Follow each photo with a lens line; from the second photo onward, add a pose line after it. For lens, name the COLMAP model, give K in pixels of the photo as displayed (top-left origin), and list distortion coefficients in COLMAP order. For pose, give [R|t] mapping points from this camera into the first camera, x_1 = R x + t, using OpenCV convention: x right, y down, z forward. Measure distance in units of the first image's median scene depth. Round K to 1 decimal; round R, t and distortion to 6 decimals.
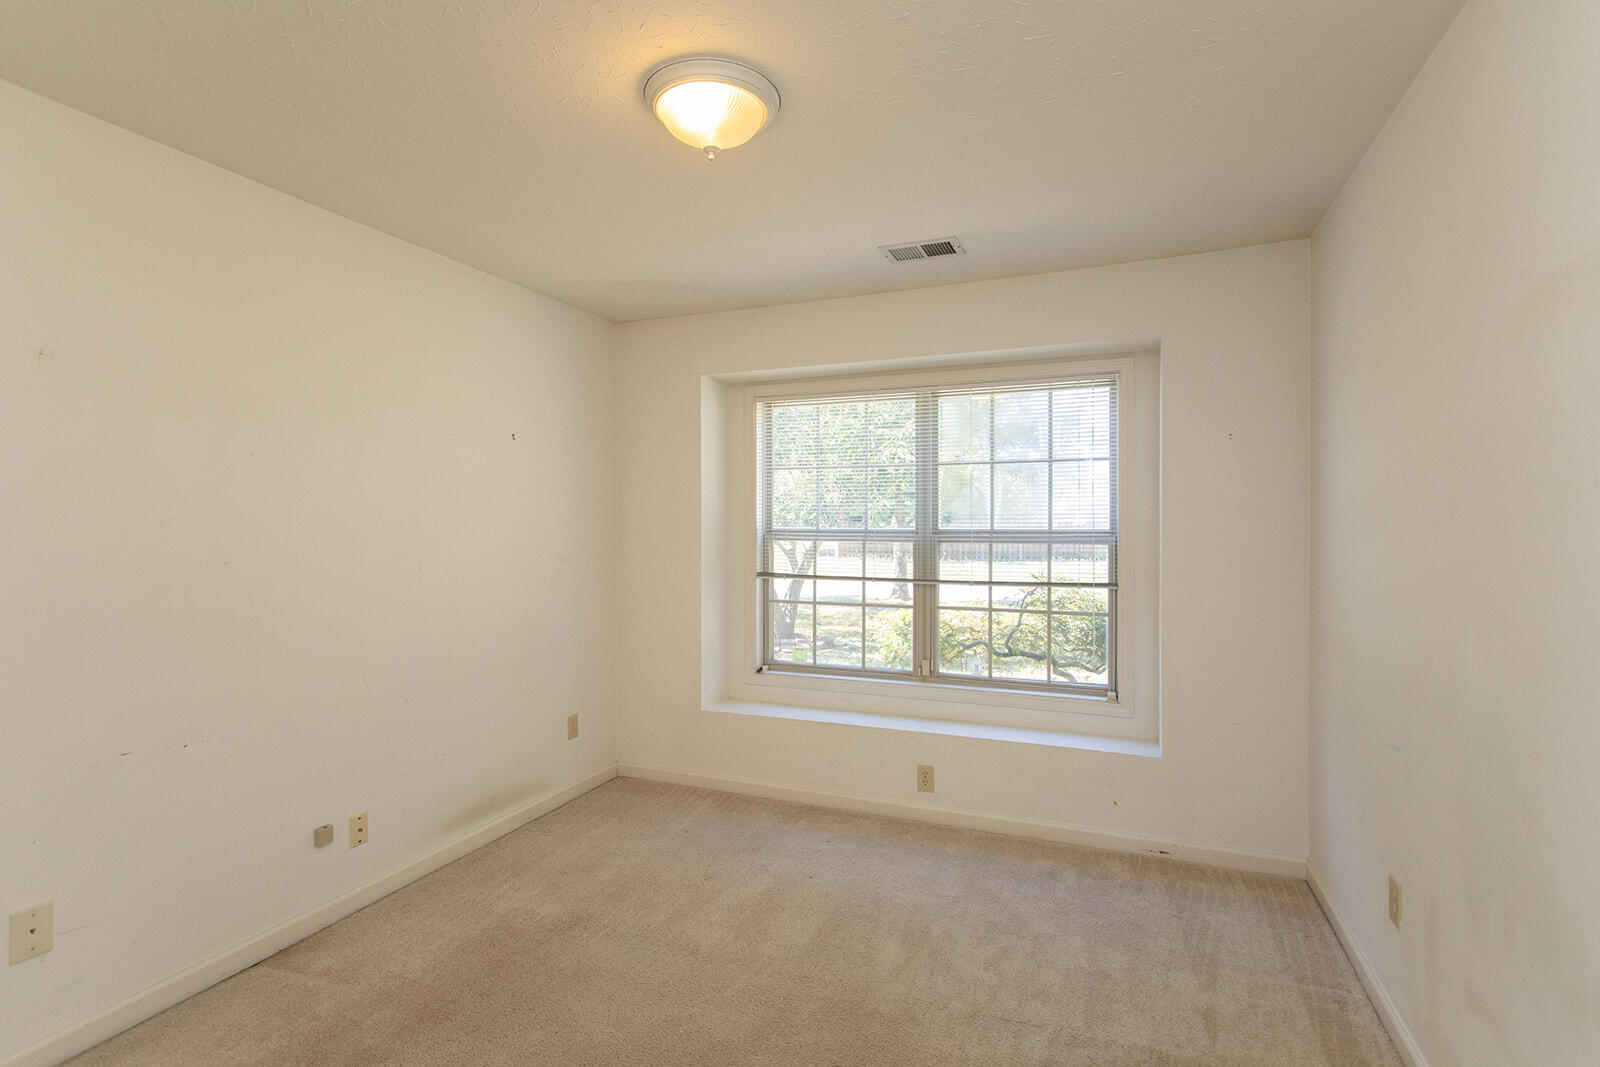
lens RADIAL K [[769.5, 0, 794.9], [0, 769.5, 530.1], [0, 0, 1]] dist [0.002573, 0.000300]
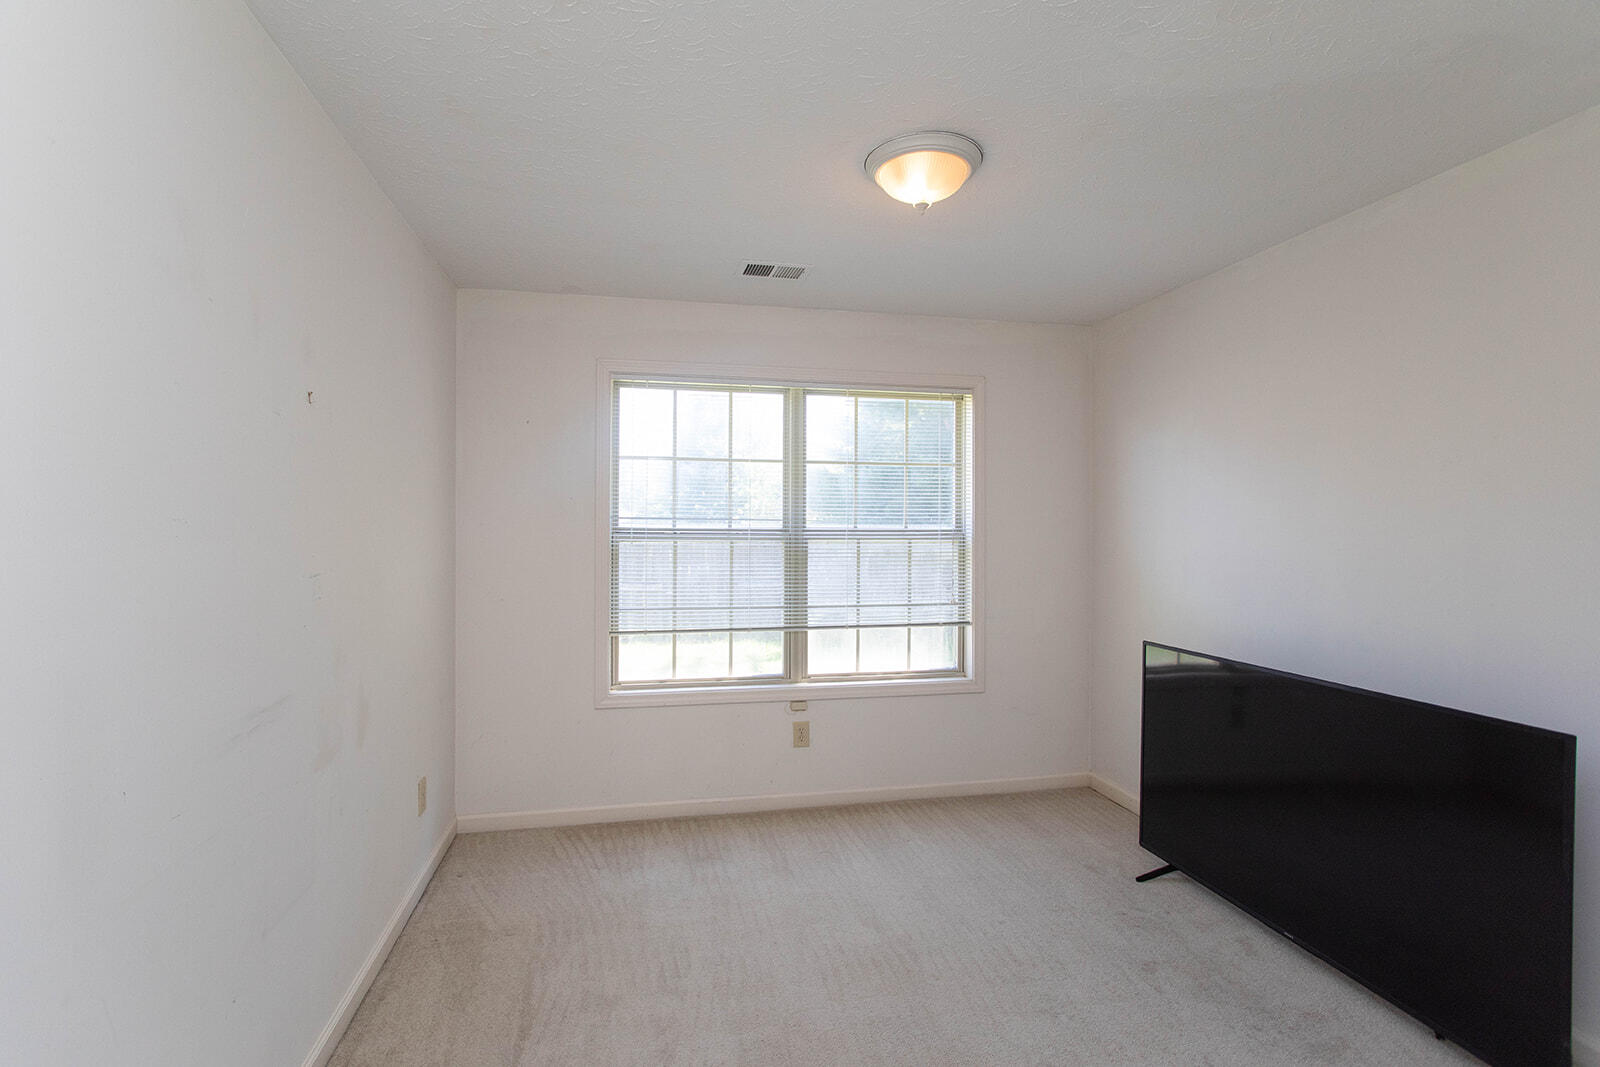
lens RADIAL K [[773.1, 0, 799.8], [0, 773.1, 588.8], [0, 0, 1]] dist [0.001711, 0.000386]
pose [[0.824562, -0.045877, 0.563908, -0.381598], [-0.000414, 0.996658, 0.081689, -0.004099], [-0.565771, -0.067592, 0.821788, 0.147004]]
